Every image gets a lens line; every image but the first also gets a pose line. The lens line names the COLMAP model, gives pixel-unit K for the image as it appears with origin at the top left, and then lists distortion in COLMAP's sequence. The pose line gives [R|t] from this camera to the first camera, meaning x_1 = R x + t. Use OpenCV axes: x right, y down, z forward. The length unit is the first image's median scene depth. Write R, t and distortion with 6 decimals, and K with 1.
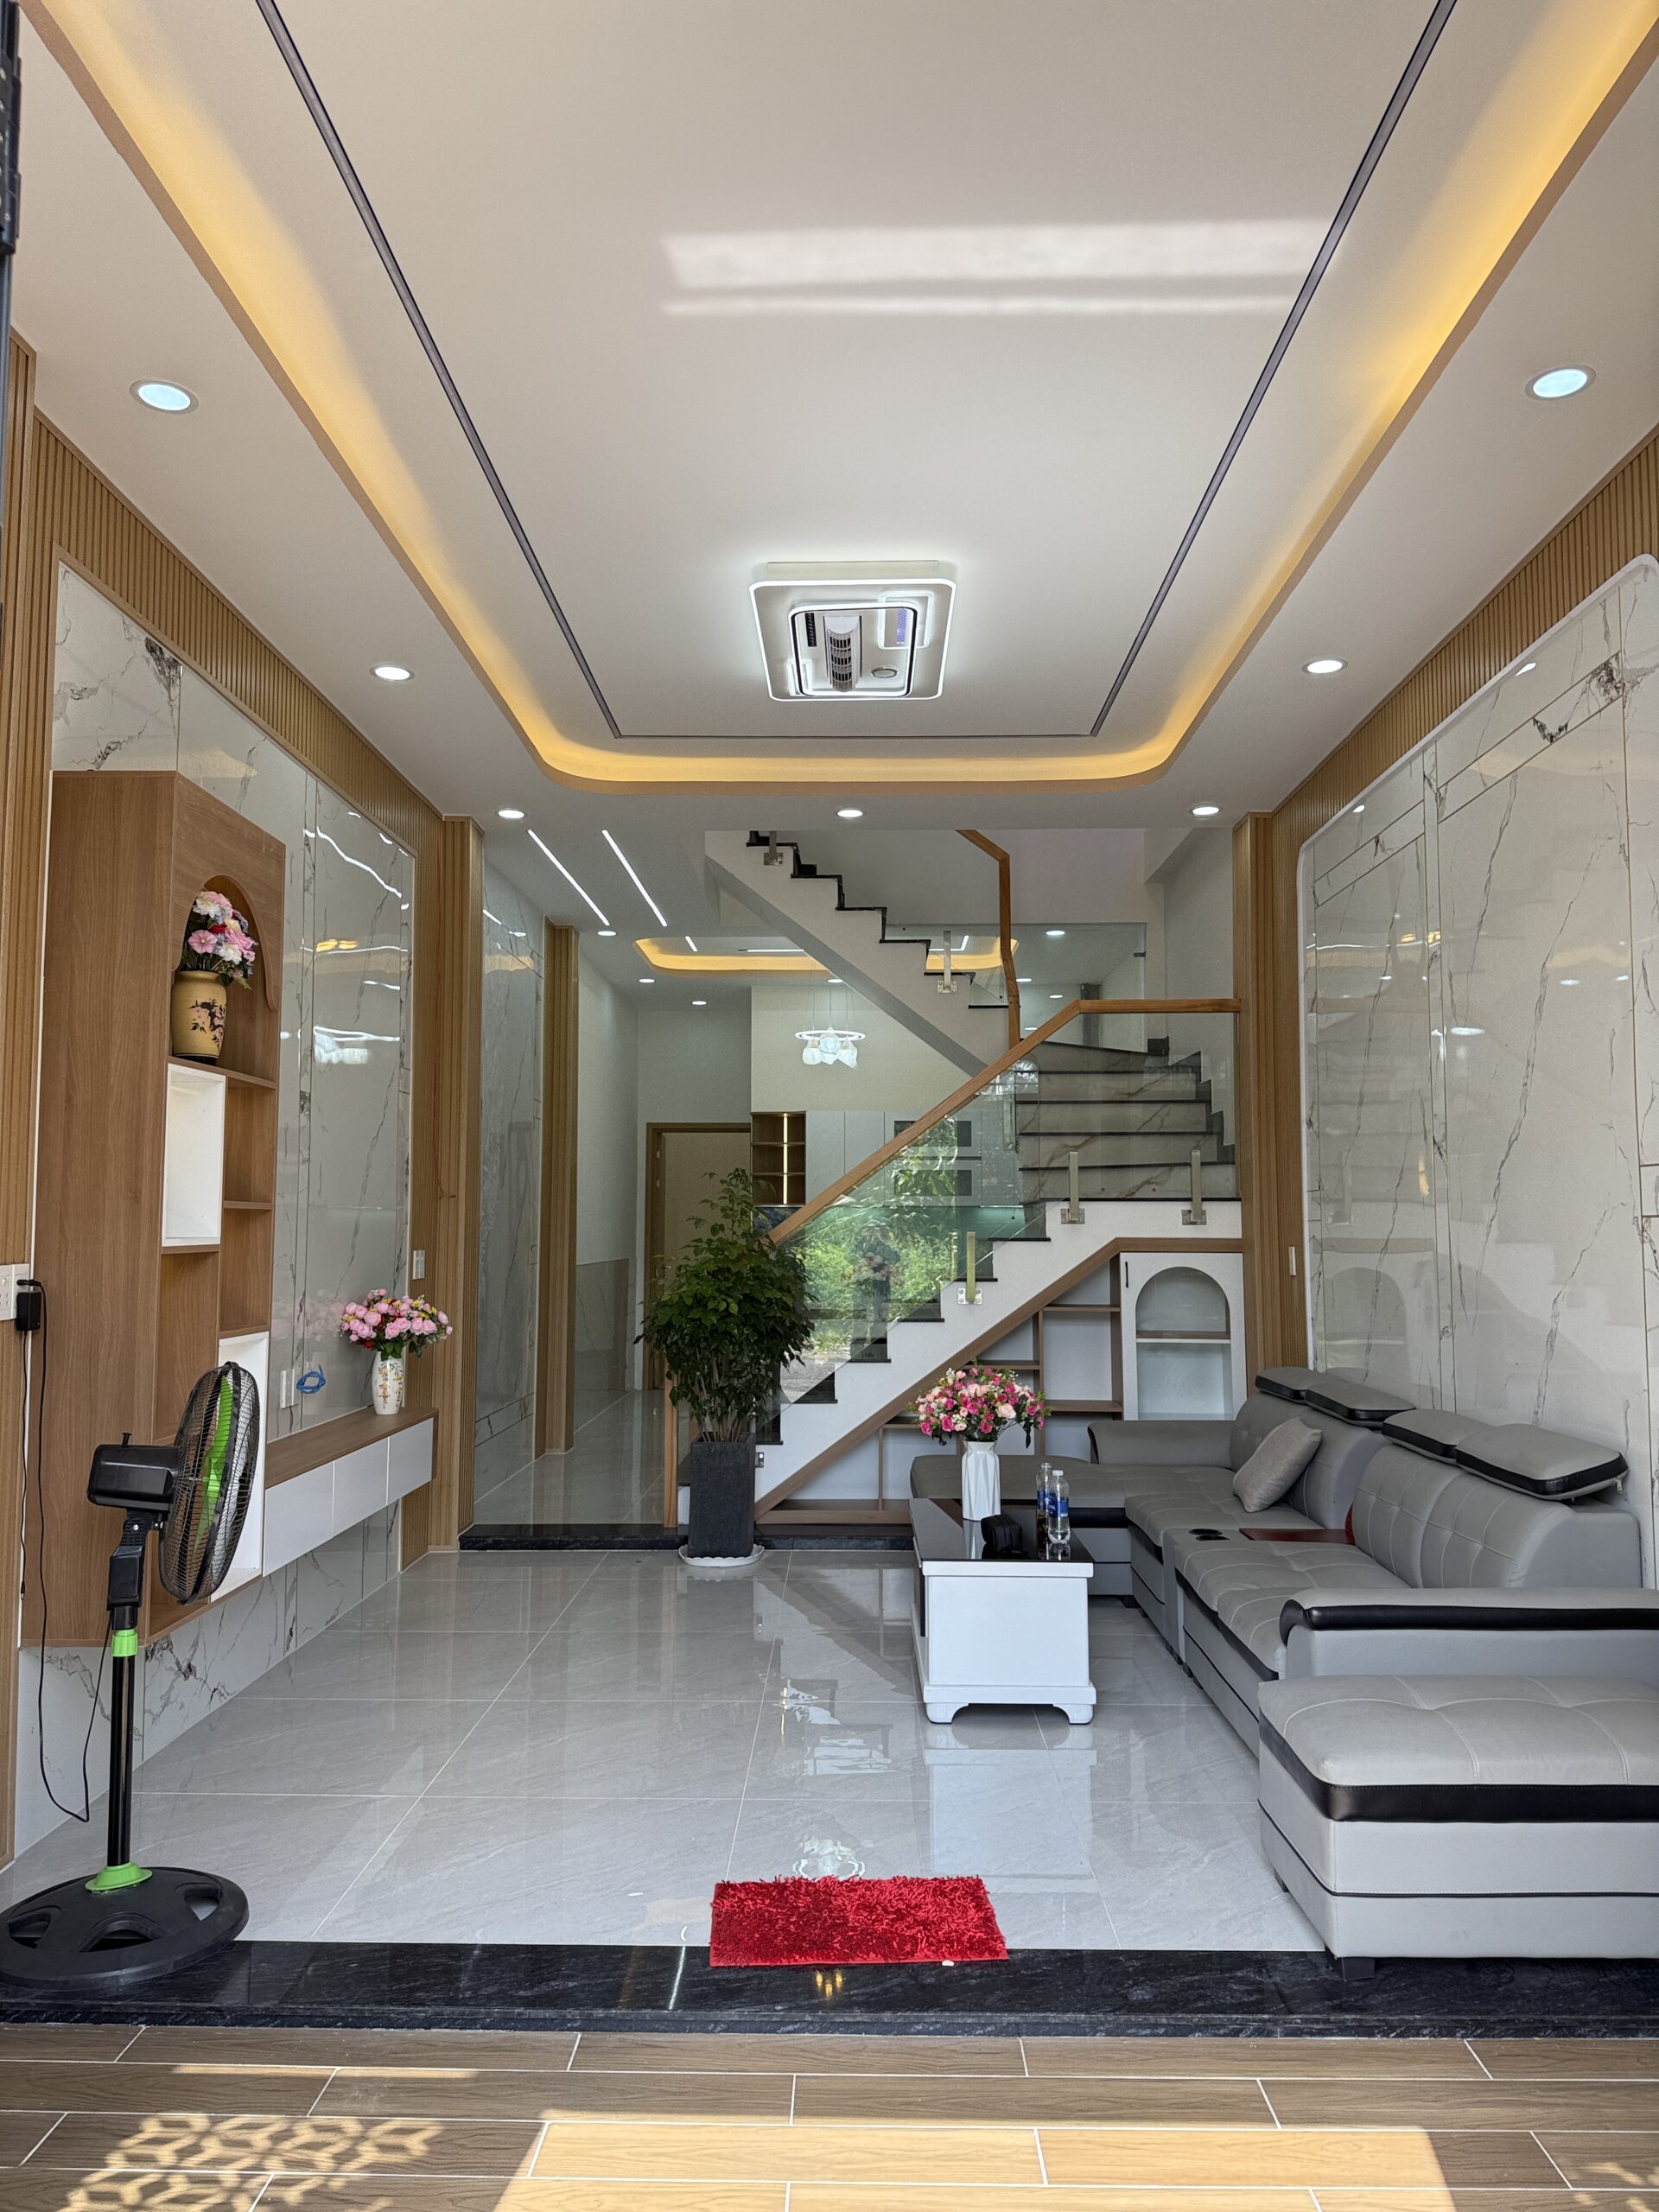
lens RADIAL K [[1551.6, 0, 822.1], [0, 1551.6, 1106.2], [0, 0, 1]] dist [0.194658, -0.289082]
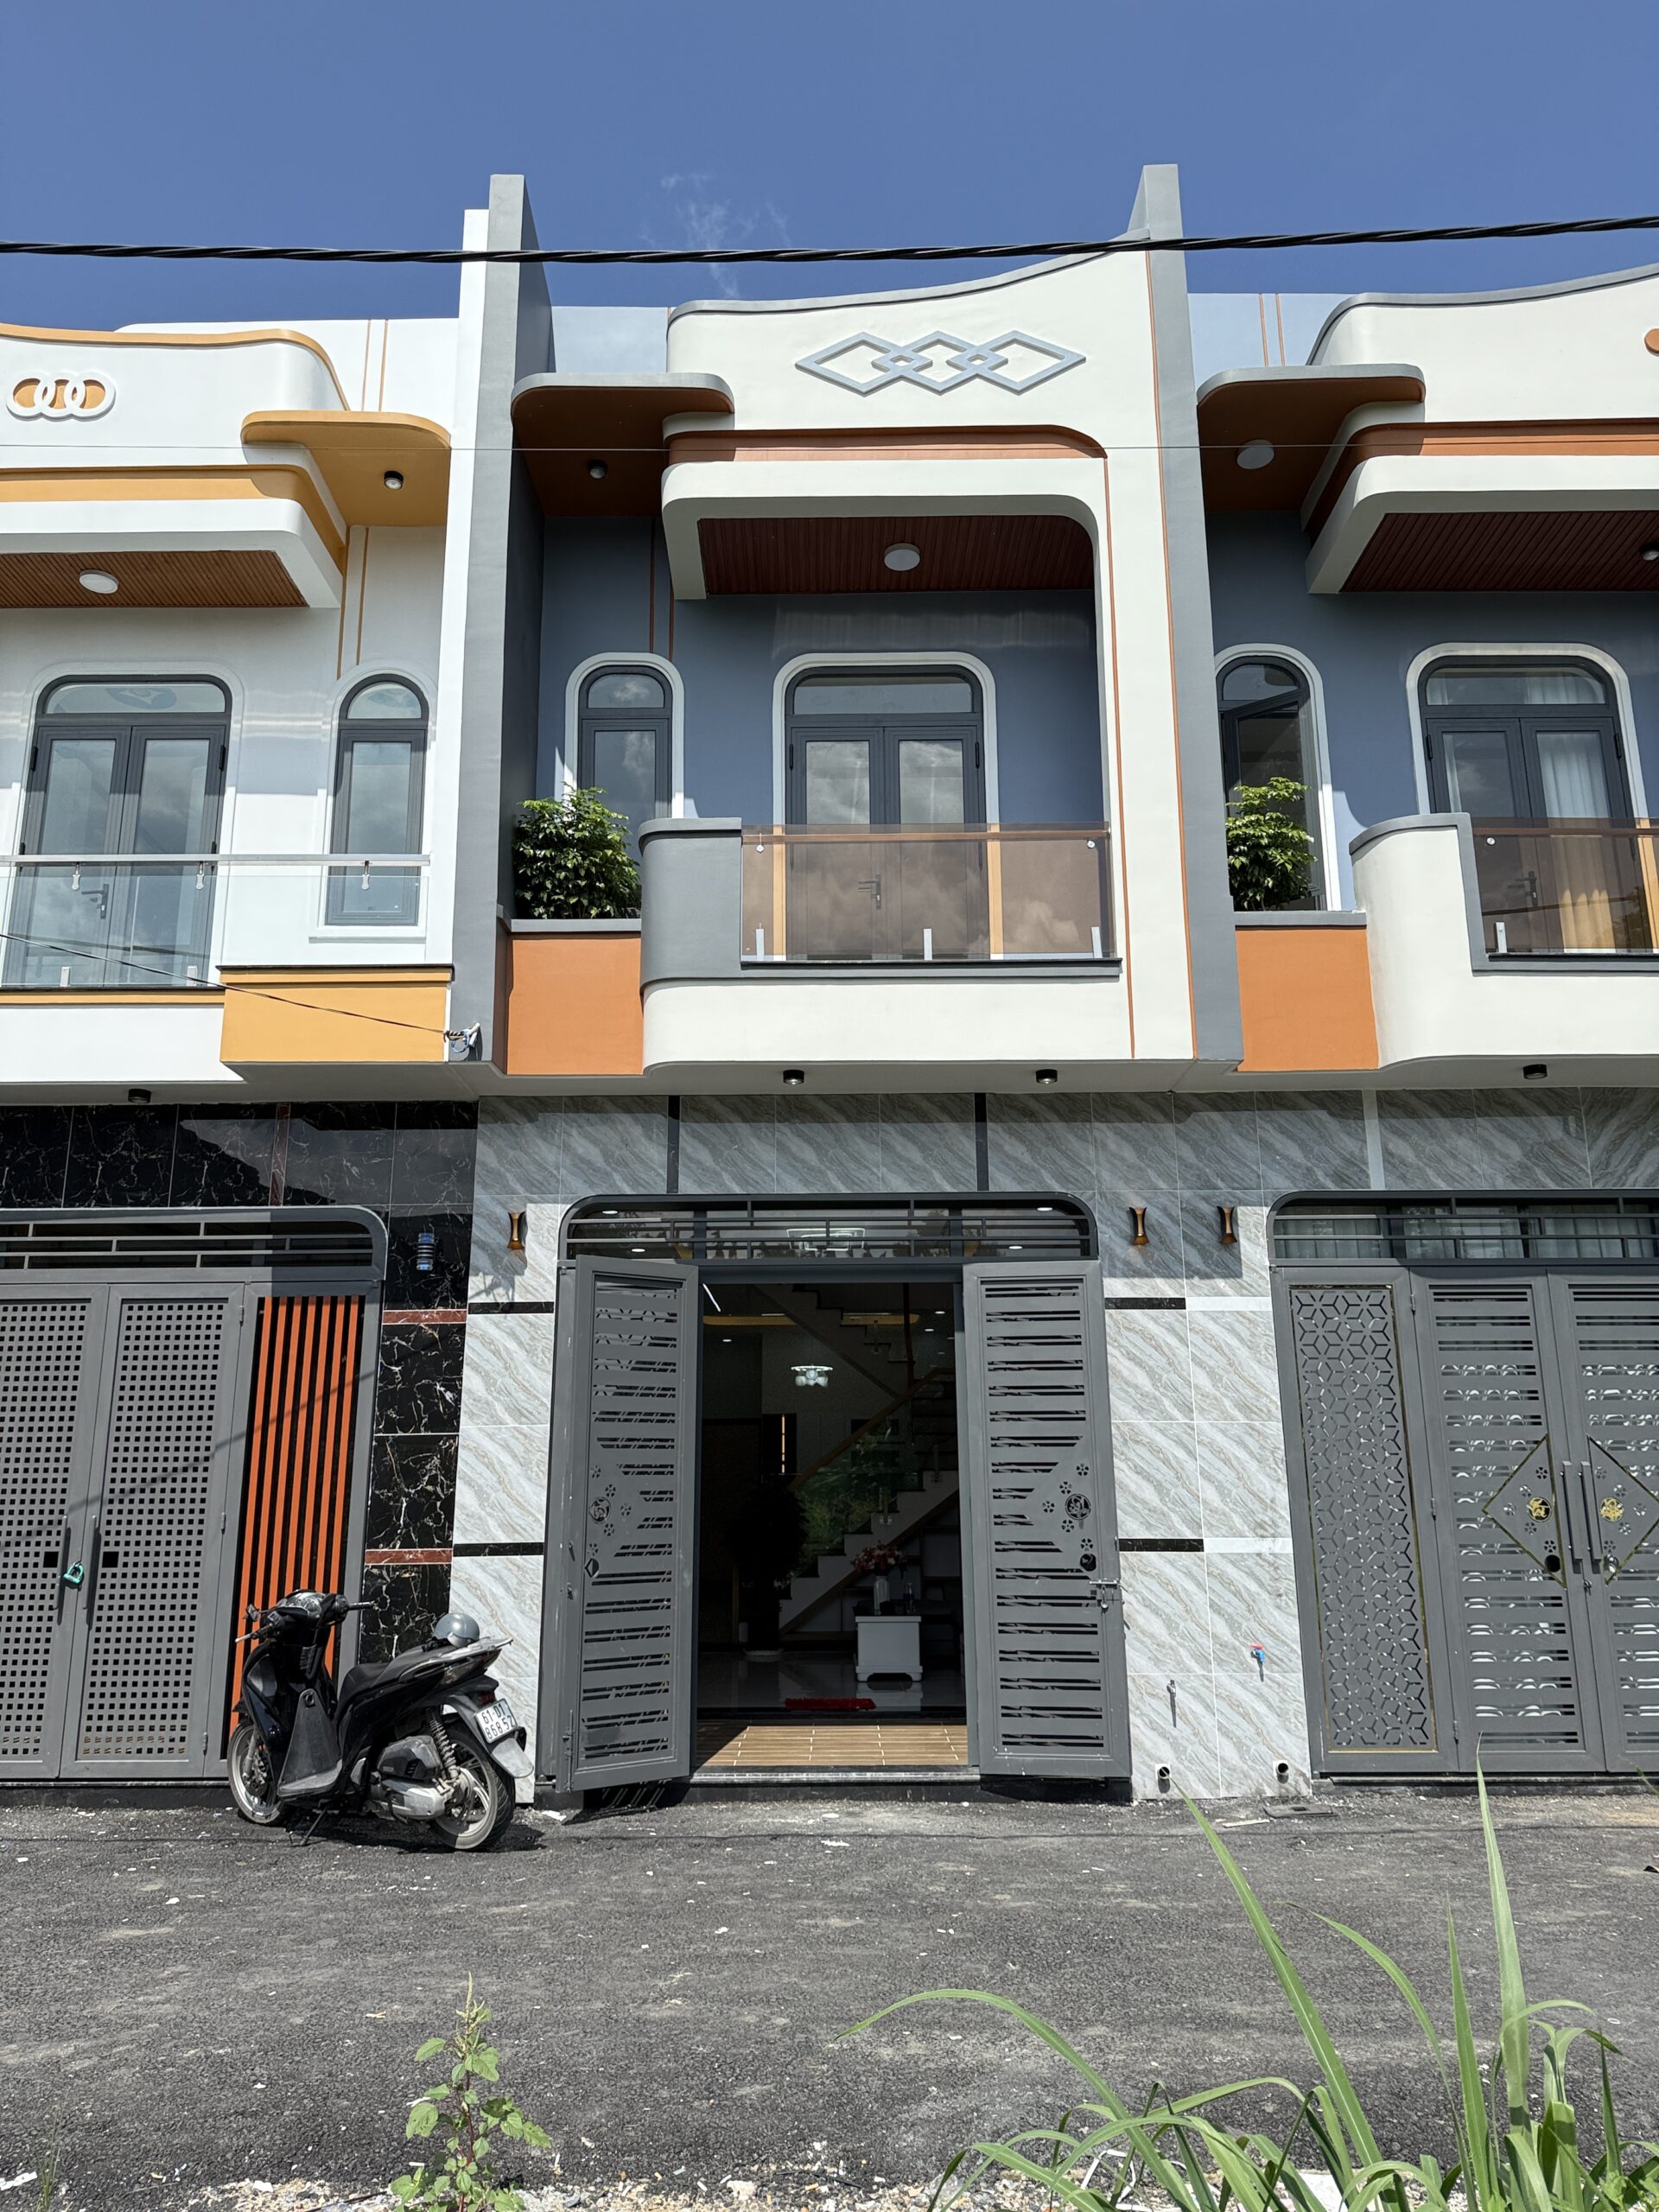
lens RADIAL K [[1551.6, 0, 822.1], [0, 1551.6, 1106.2], [0, 0, 1]] dist [0.194658, -0.289082]
pose [[0.999806, -0.002356, 0.019561, -0.024133], [0.005564, 0.986175, -0.165613, -0.066027], [-0.018901, 0.165690, 0.985997, -1.036565]]
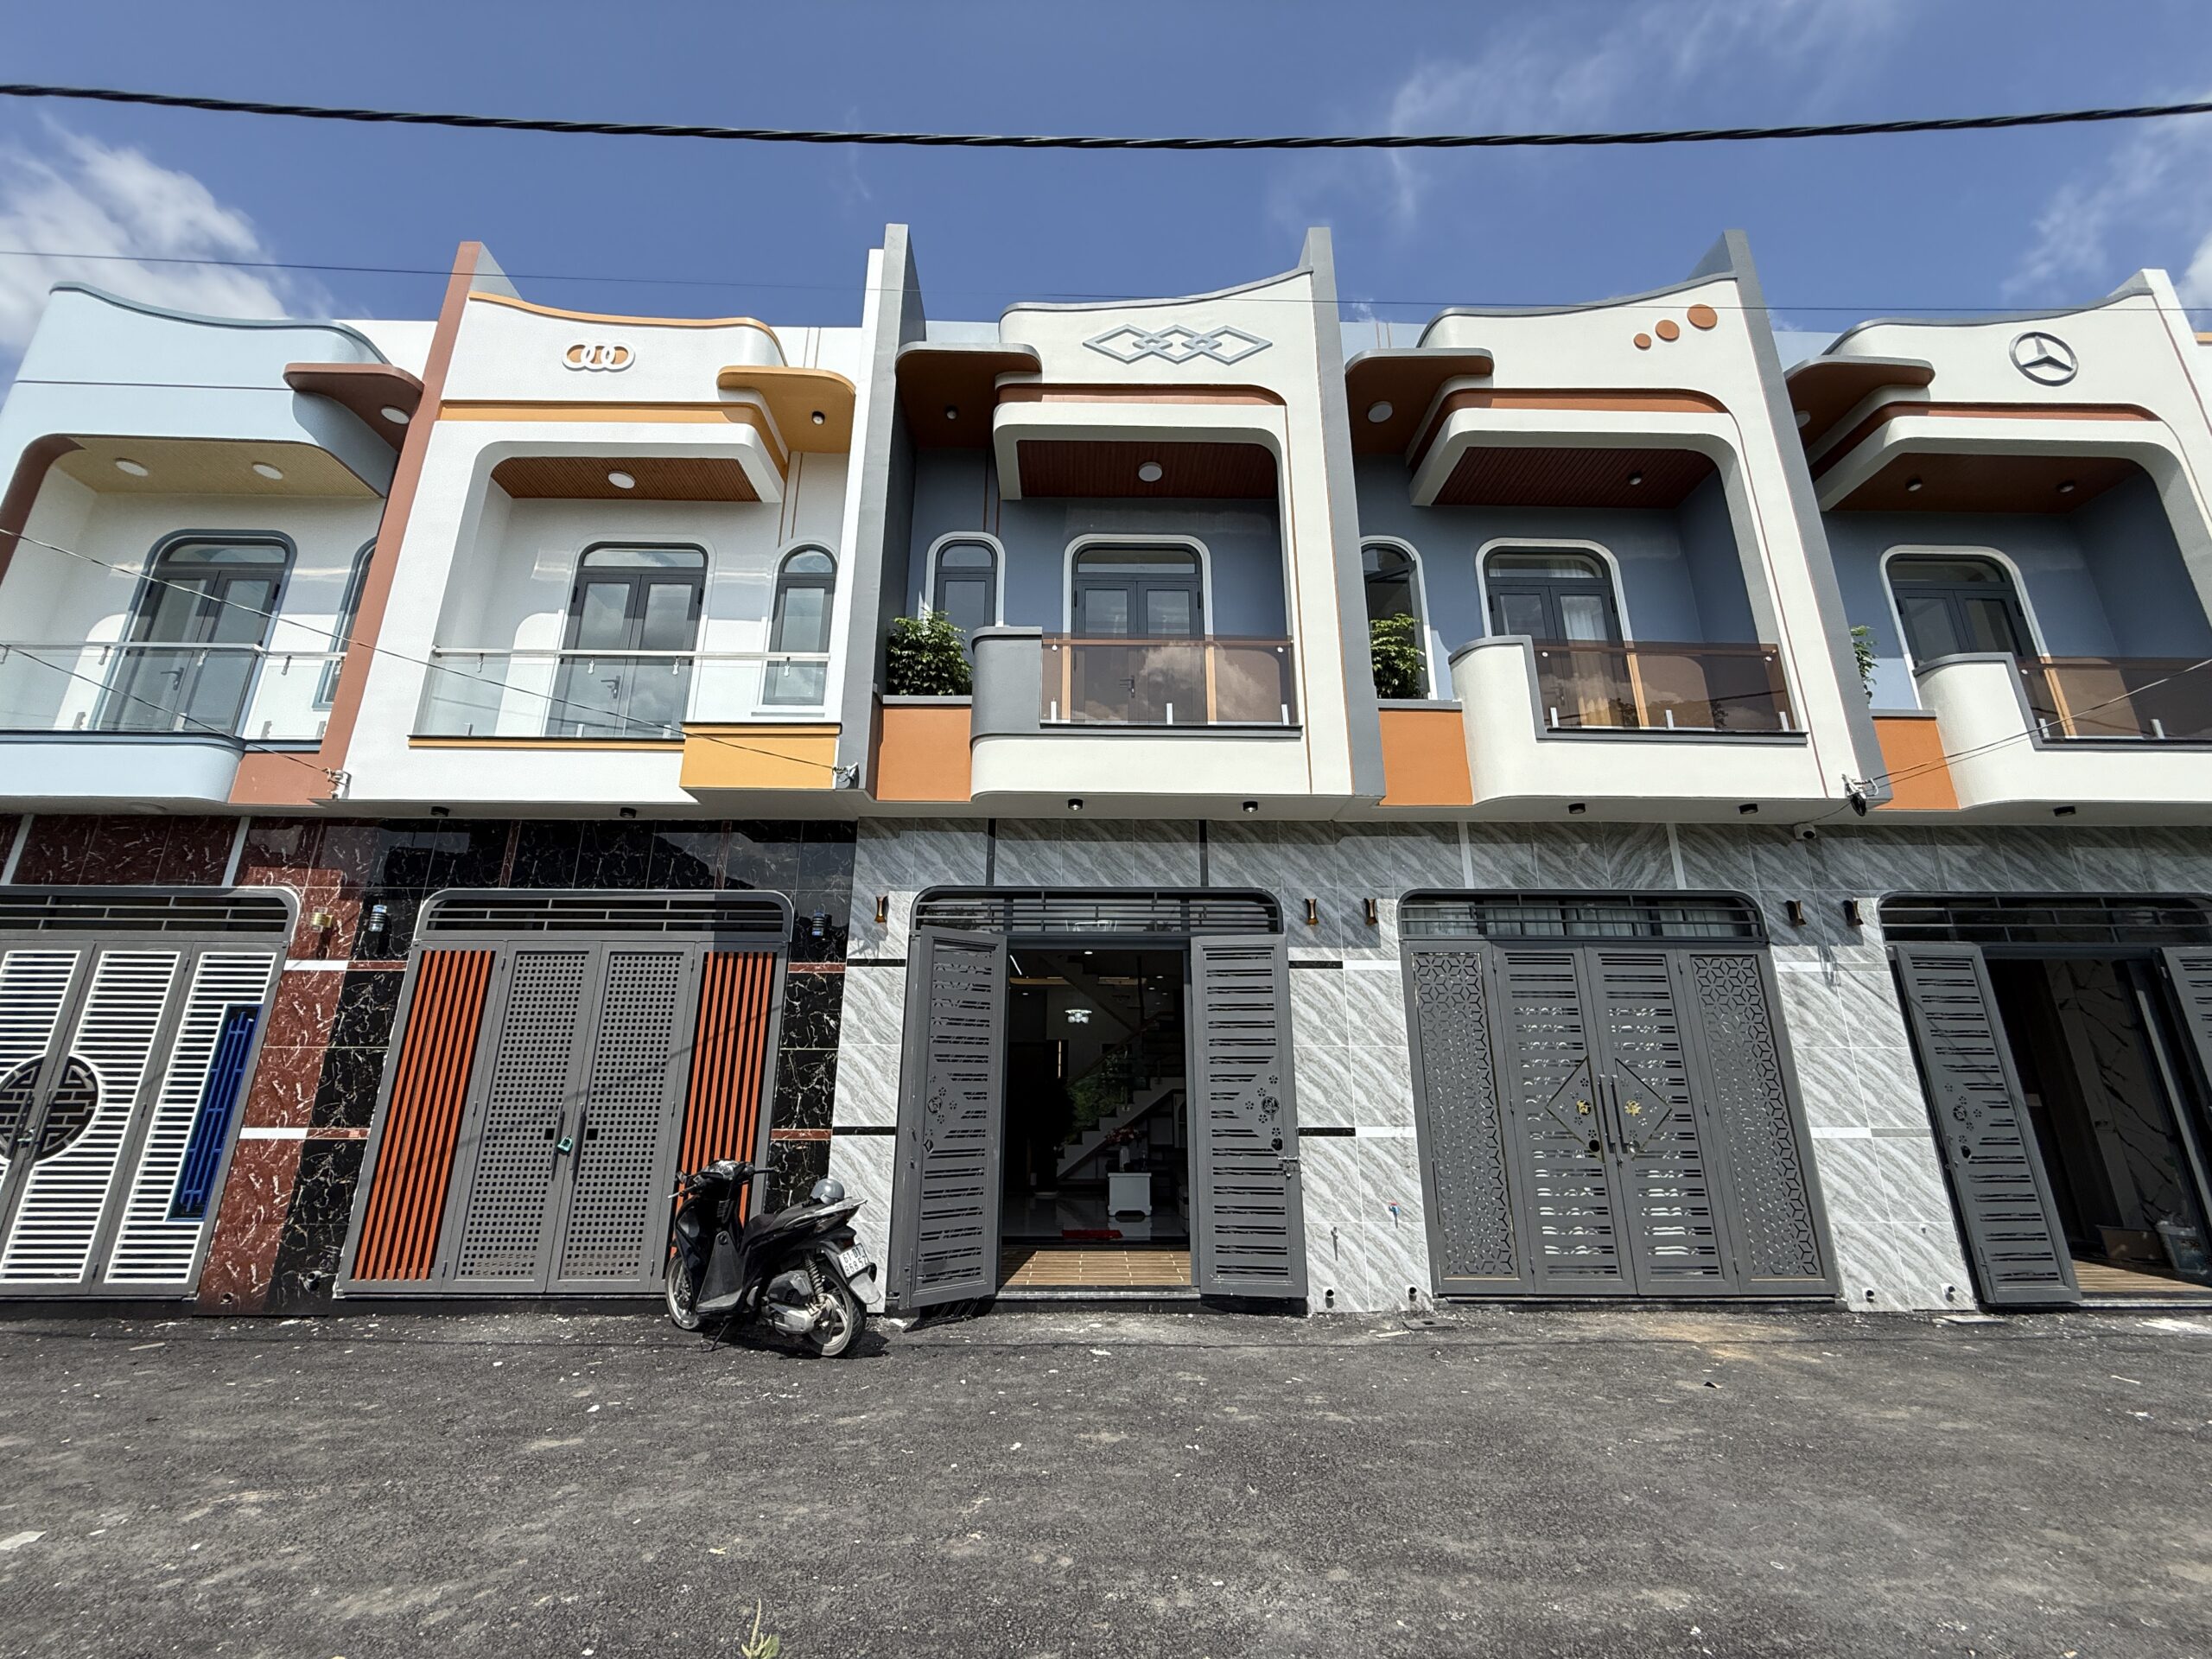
lens RADIAL K [[887.1, 0, 1096.9], [0, 887.1, 827.9], [0, 0, 1]] dist [0.025903, 0.000018]
pose [[0.999254, 0.012946, 0.036390, -0.034024], [-0.005191, 0.978618, -0.205620, -0.059003], [-0.038274, 0.205277, 0.977955, -0.823990]]
